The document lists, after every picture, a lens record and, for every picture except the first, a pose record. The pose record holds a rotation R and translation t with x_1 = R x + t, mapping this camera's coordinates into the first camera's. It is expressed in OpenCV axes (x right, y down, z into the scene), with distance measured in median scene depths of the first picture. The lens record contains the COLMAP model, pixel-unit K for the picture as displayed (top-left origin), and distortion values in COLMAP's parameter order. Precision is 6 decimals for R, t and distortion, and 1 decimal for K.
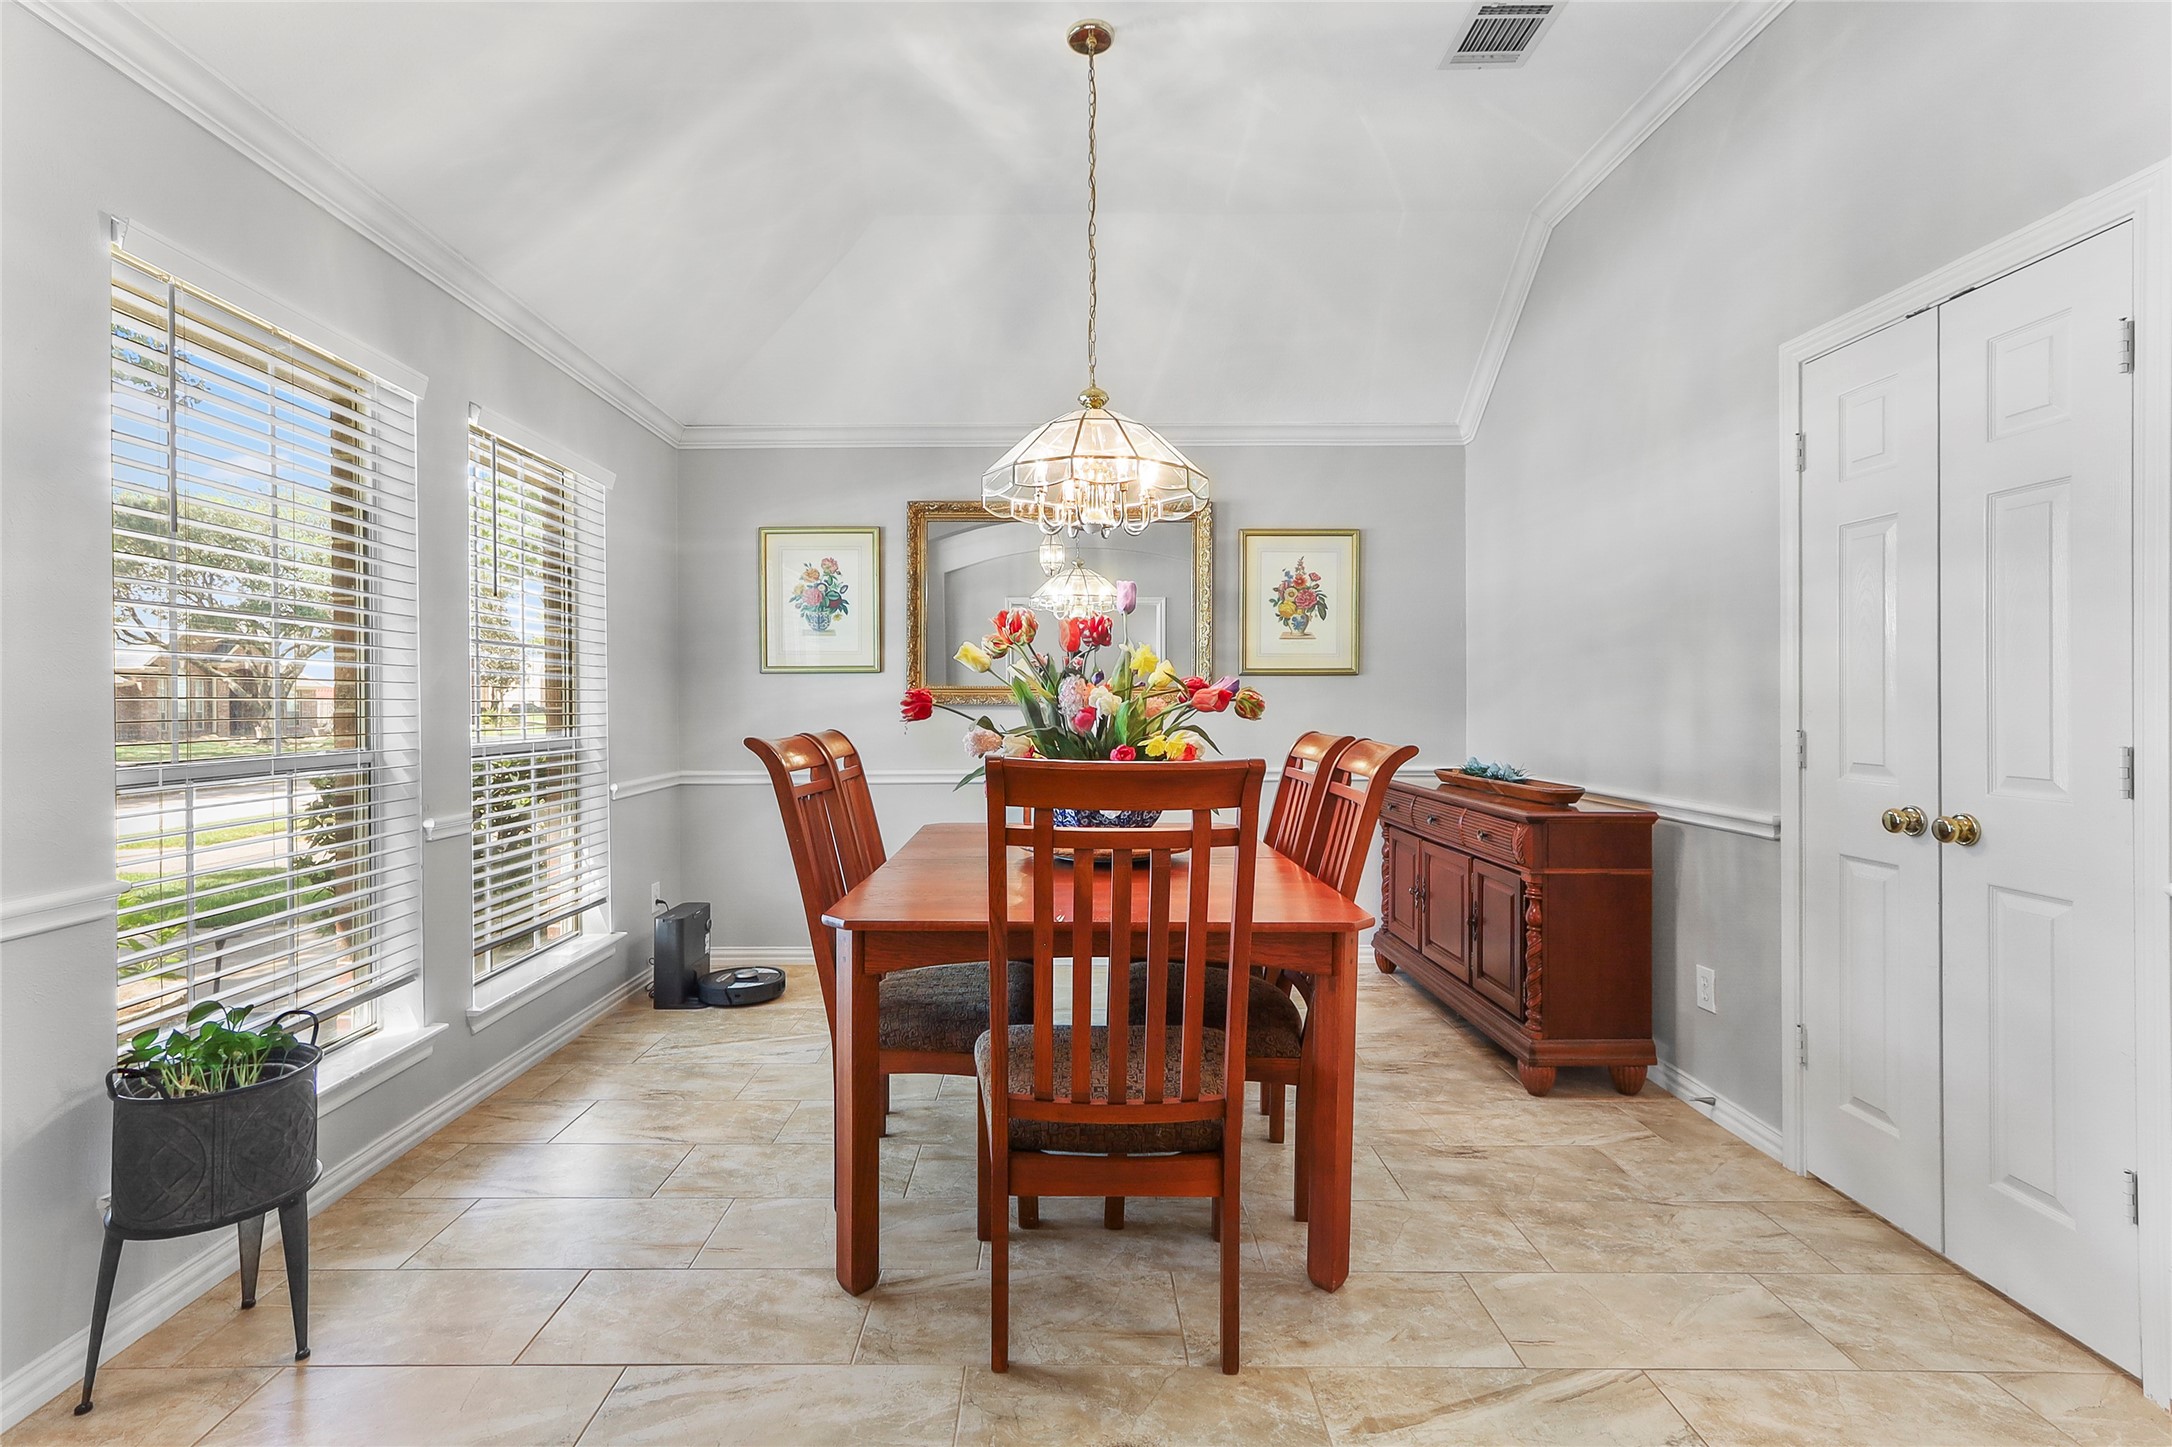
lens RADIAL K [[1013.5, 0, 1061.7], [0, 1013.5, 697.5], [0, 0, 1]] dist [0.002739, 0.001345]
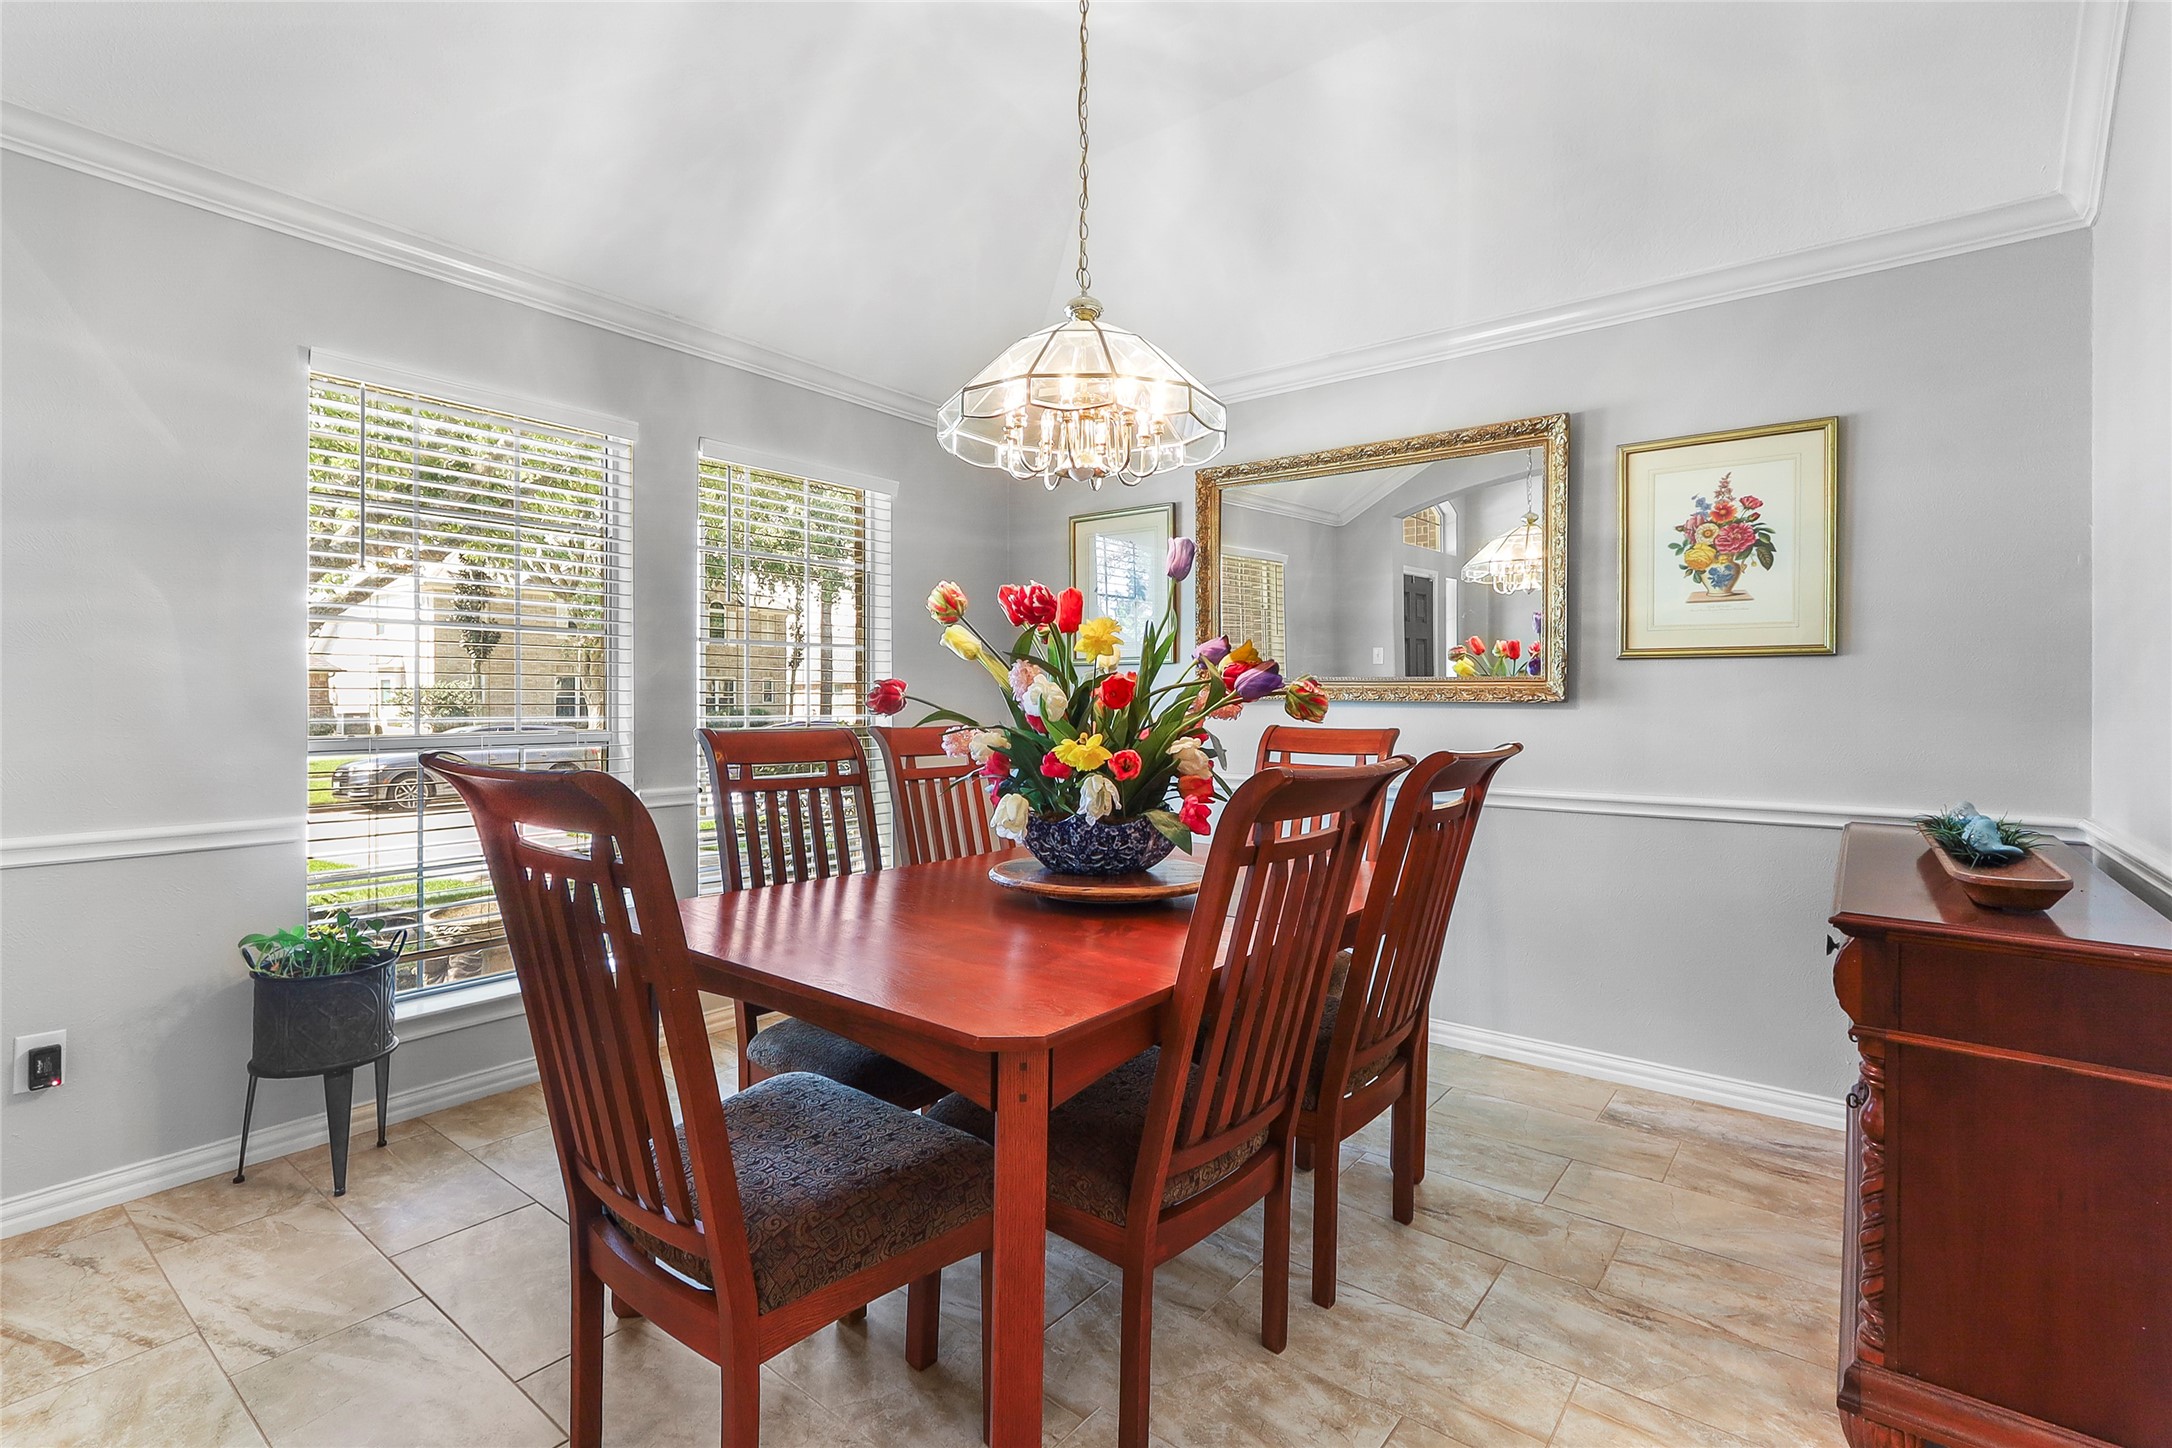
lens RADIAL K [[1013.5, 0, 1061.7], [0, 1013.5, 698.0], [0, 0, 1]] dist [0.002739, 0.001345]
pose [[0.775465, 0.006109, -0.631361, 0.316668], [-0.000739, 0.999961, 0.008769, -0.001996], [0.631390, -0.006333, 0.775439, 0.235703]]
